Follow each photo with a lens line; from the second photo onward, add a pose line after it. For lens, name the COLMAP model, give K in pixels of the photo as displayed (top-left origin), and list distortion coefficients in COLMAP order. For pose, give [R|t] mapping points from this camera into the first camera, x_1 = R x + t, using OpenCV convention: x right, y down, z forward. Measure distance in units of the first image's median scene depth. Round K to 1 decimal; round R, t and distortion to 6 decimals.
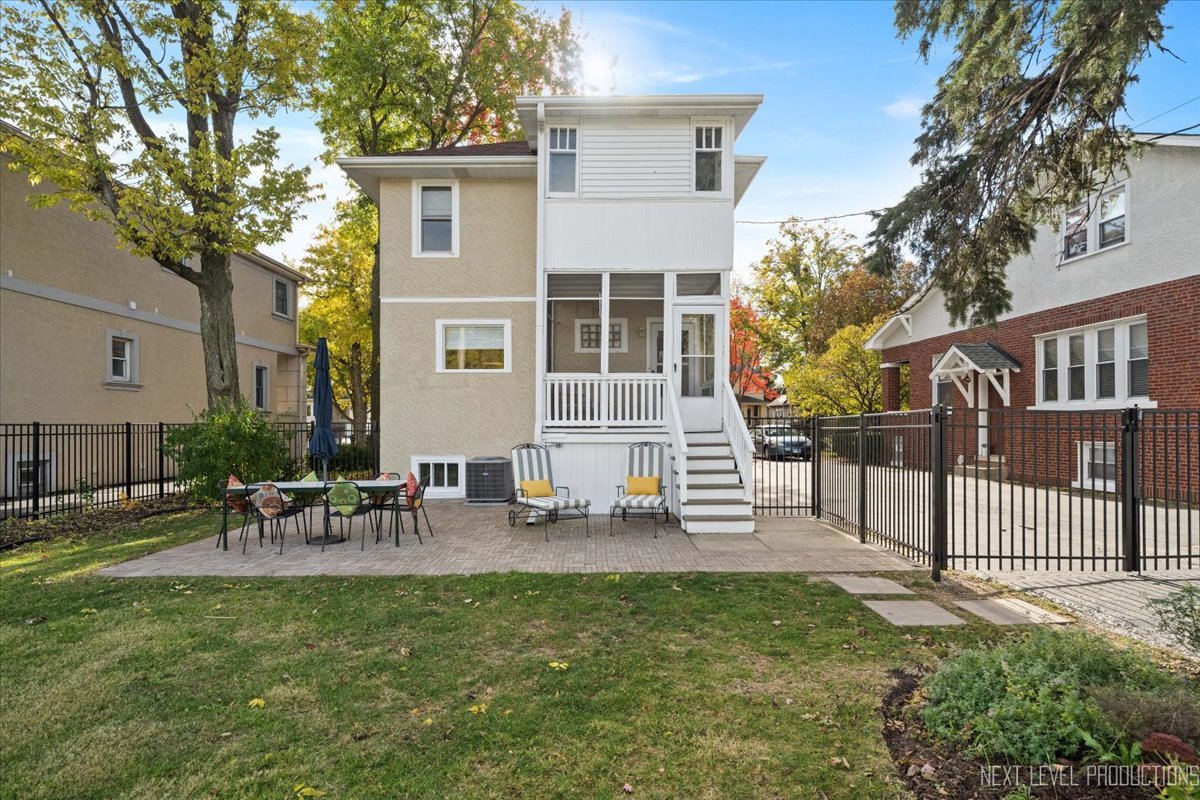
lens RADIAL K [[596.8, 0, 601.1], [0, 596.8, 433.6], [0, 0, 1]] dist [-0.001350, -0.000105]
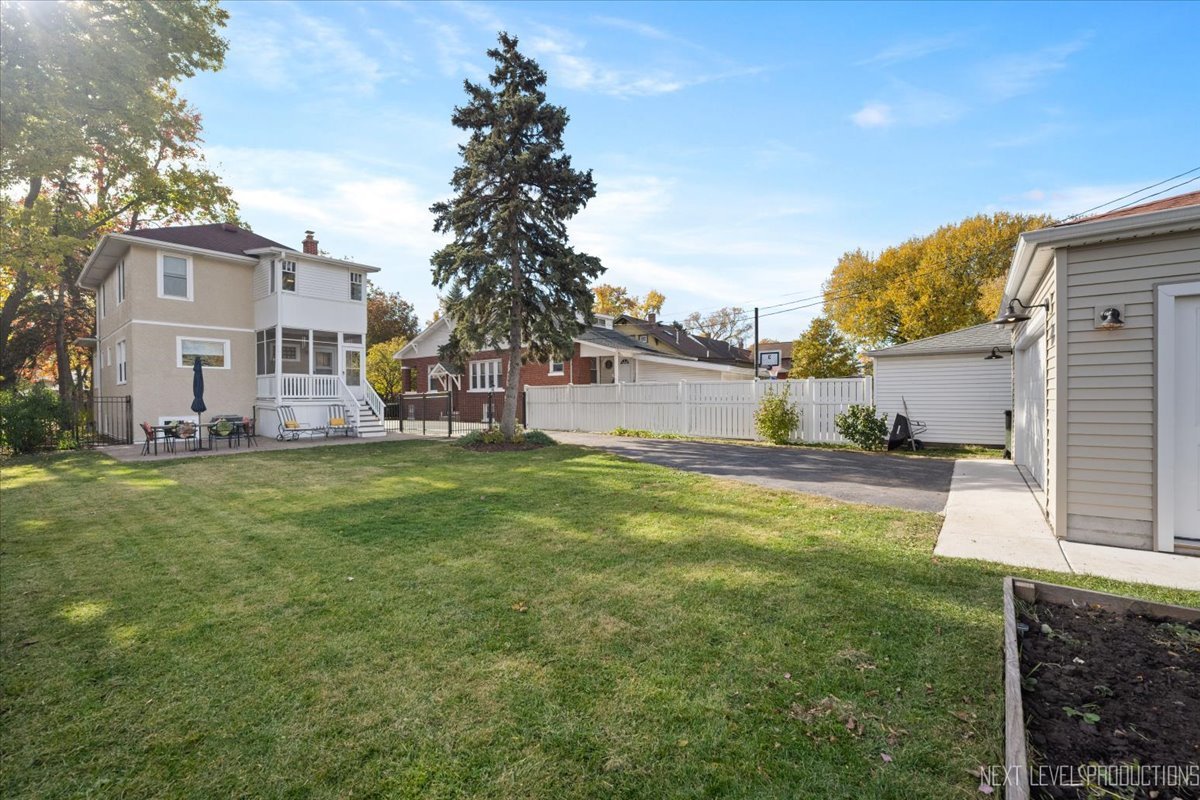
lens RADIAL K [[486.6, 0, 597.6], [0, 486.6, 390.4], [0, 0, 1]] dist [-0.002120, -0.000352]
pose [[0.627813, 0.010144, 0.778298, -0.596446], [0.019386, 0.999401, -0.028664, 0.026303], [-0.778123, 0.033083, 0.627240, -0.795025]]
